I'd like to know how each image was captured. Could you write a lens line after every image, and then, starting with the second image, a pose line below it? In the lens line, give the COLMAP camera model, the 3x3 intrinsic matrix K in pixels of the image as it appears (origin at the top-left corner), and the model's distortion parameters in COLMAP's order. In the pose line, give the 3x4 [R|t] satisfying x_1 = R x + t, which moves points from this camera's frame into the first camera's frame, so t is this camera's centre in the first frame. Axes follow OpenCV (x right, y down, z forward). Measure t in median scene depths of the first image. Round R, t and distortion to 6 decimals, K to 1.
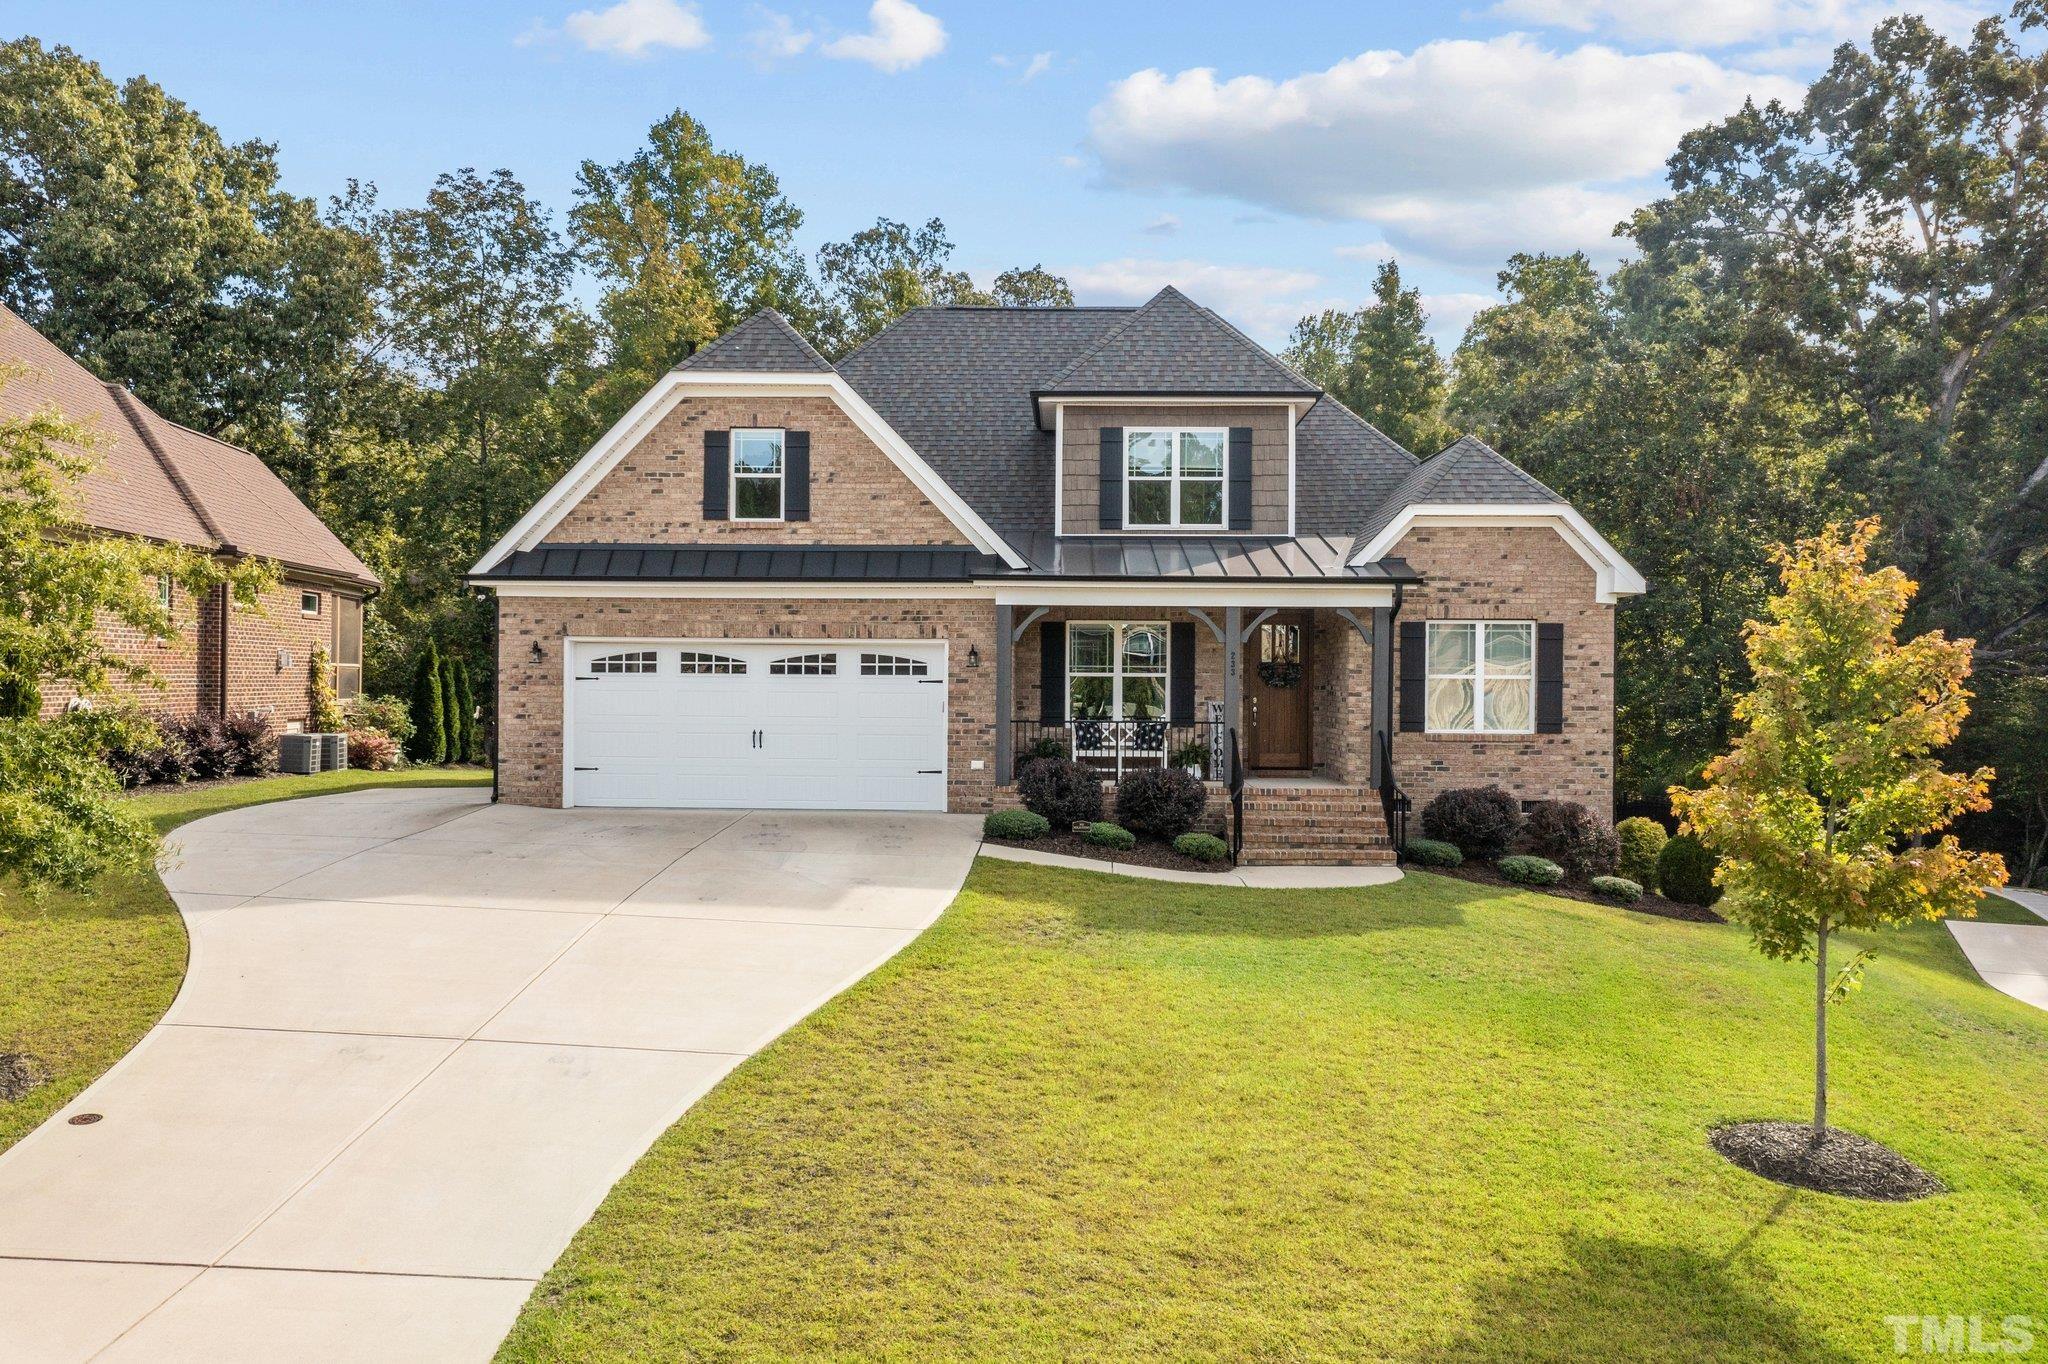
lens RADIAL K [[1627.1, 0, 1024.0], [0, 1627.1, 682.0], [0, 0, 1]] dist [0.009350, 0.003997]
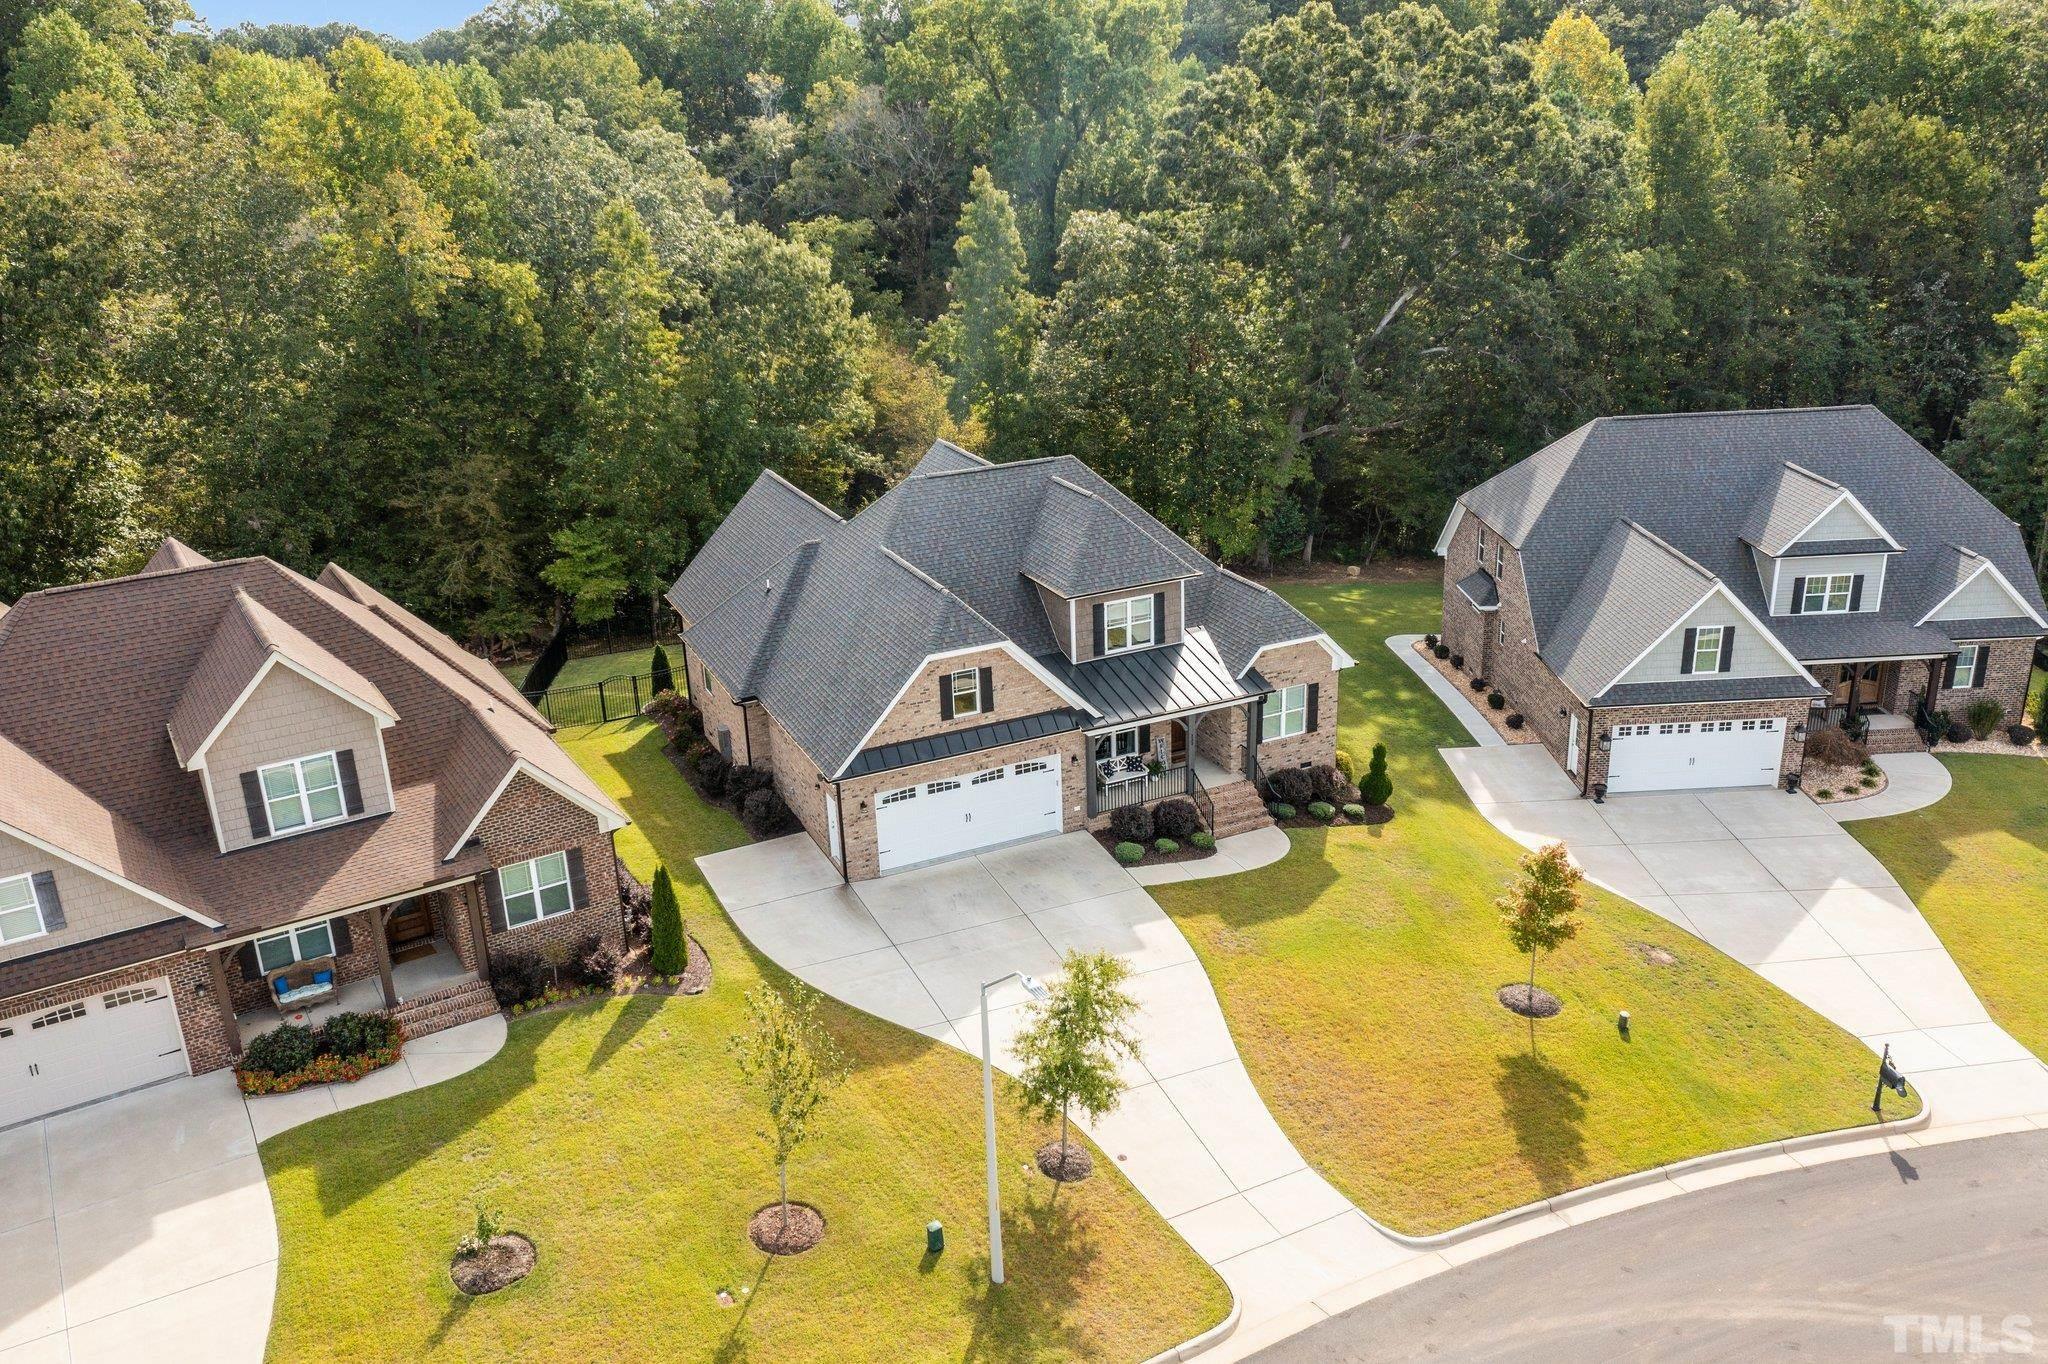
lens RADIAL K [[1616.0, 0, 1032.1], [0, 1616.0, 680.6], [0, 0, 1]] dist [0.006469, 0.002089]
pose [[0.893486, -0.193162, 0.405427, -0.840992], [0.043175, 0.935538, 0.350578, -0.783005], [-0.447011, -0.295732, 0.844230, -0.591381]]
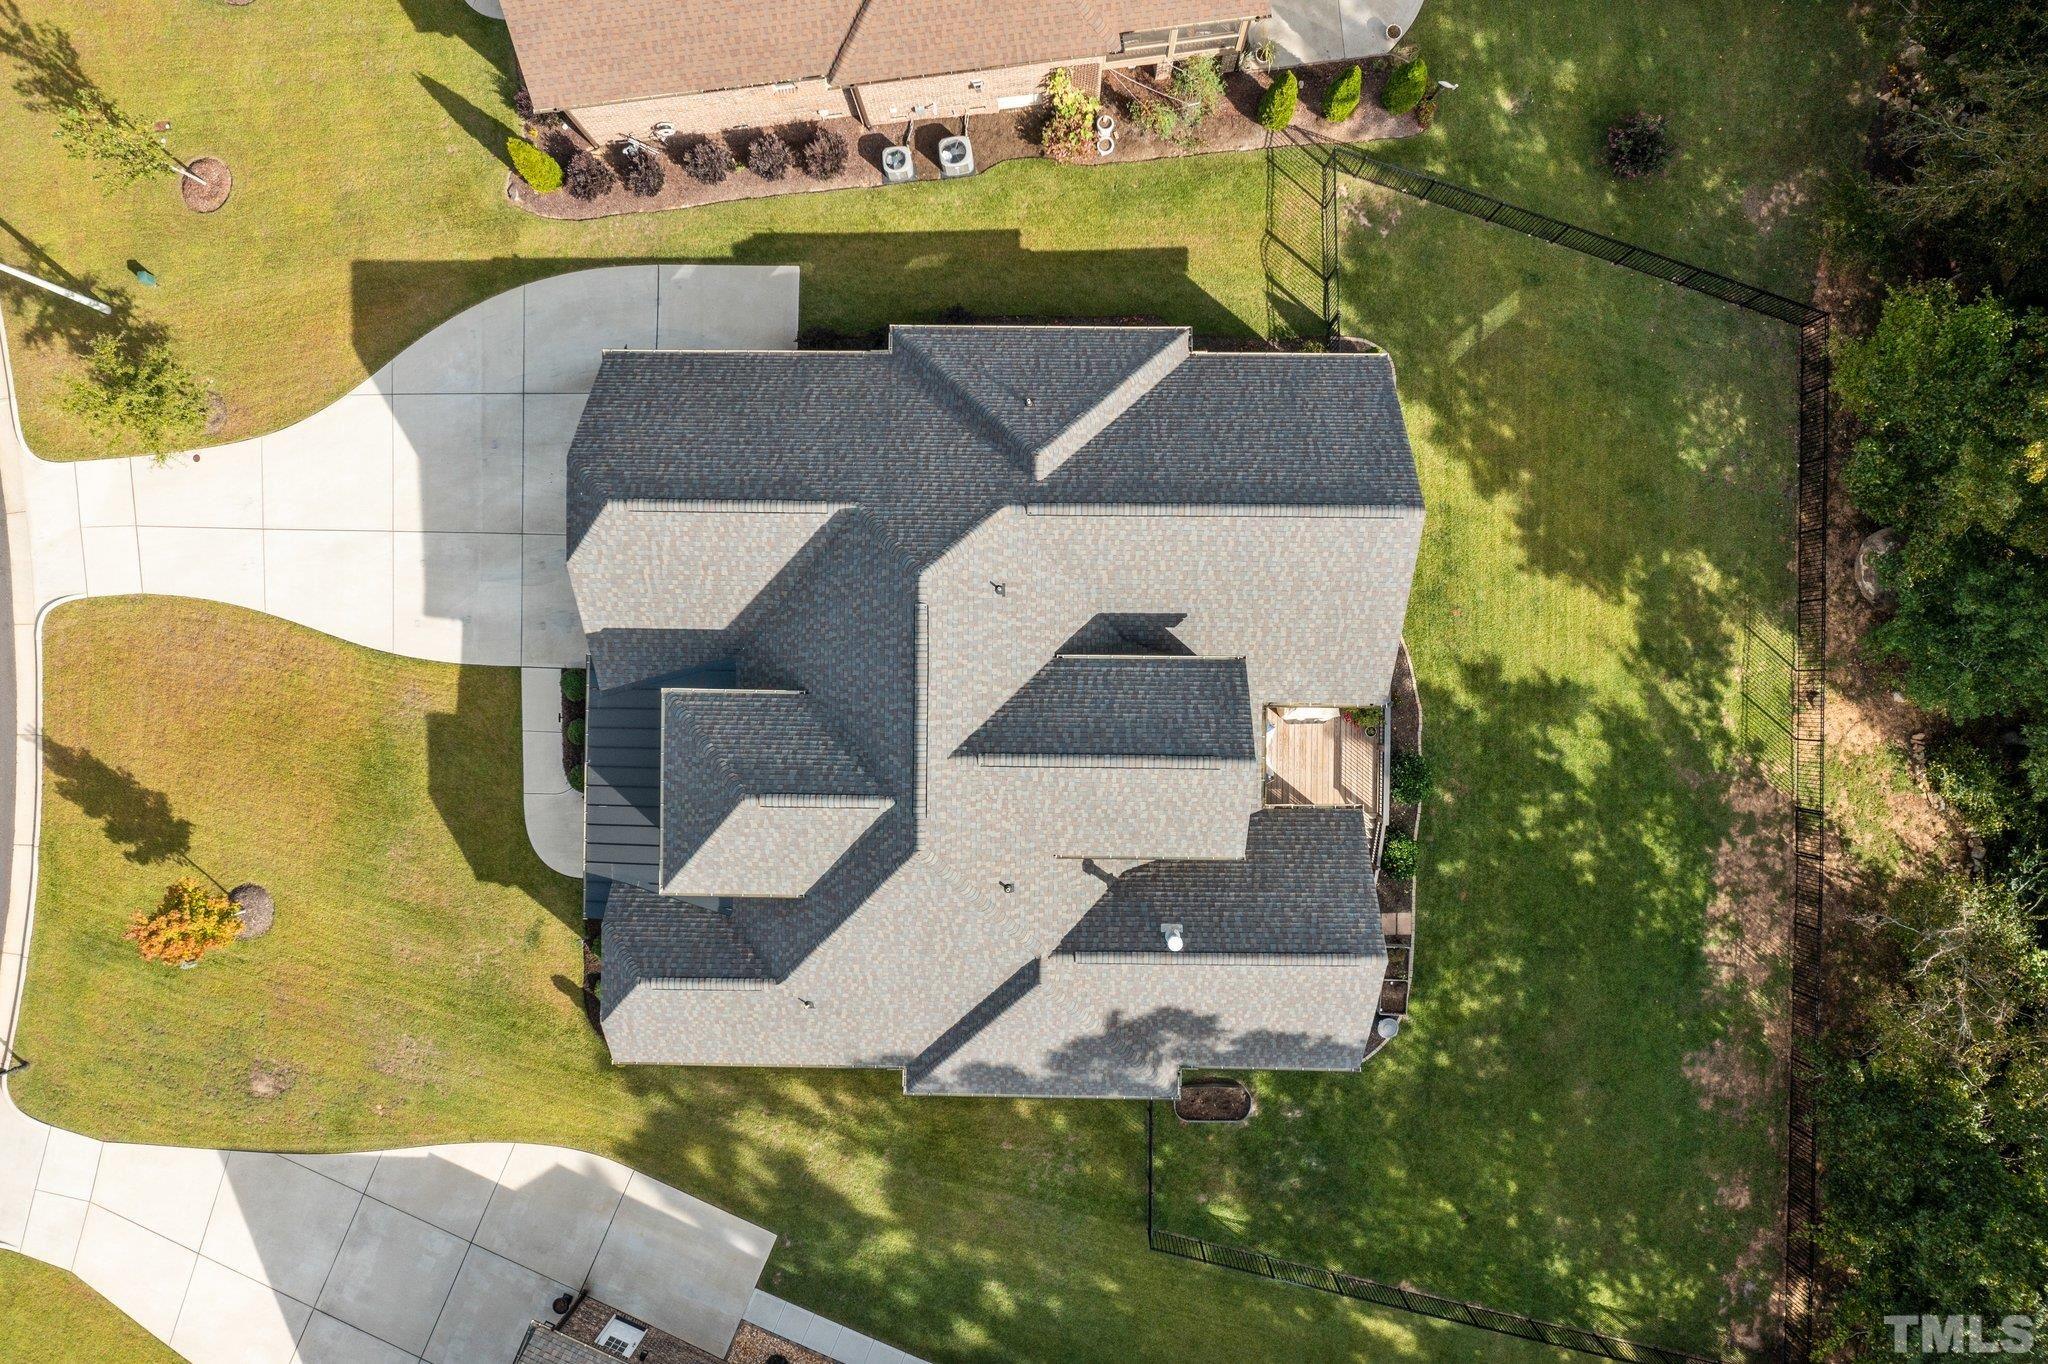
lens RADIAL K [[1623.5, 0, 1029.3], [0, 1623.5, 681.5], [0, 0, 1]] dist [0.004543, 0.000237]
pose [[0.010935, 0.999833, -0.014625, 0.023323], [0.021290, 0.014389, 0.999670, -1.689703], [0.999714, -0.011243, -0.021129, 1.443011]]
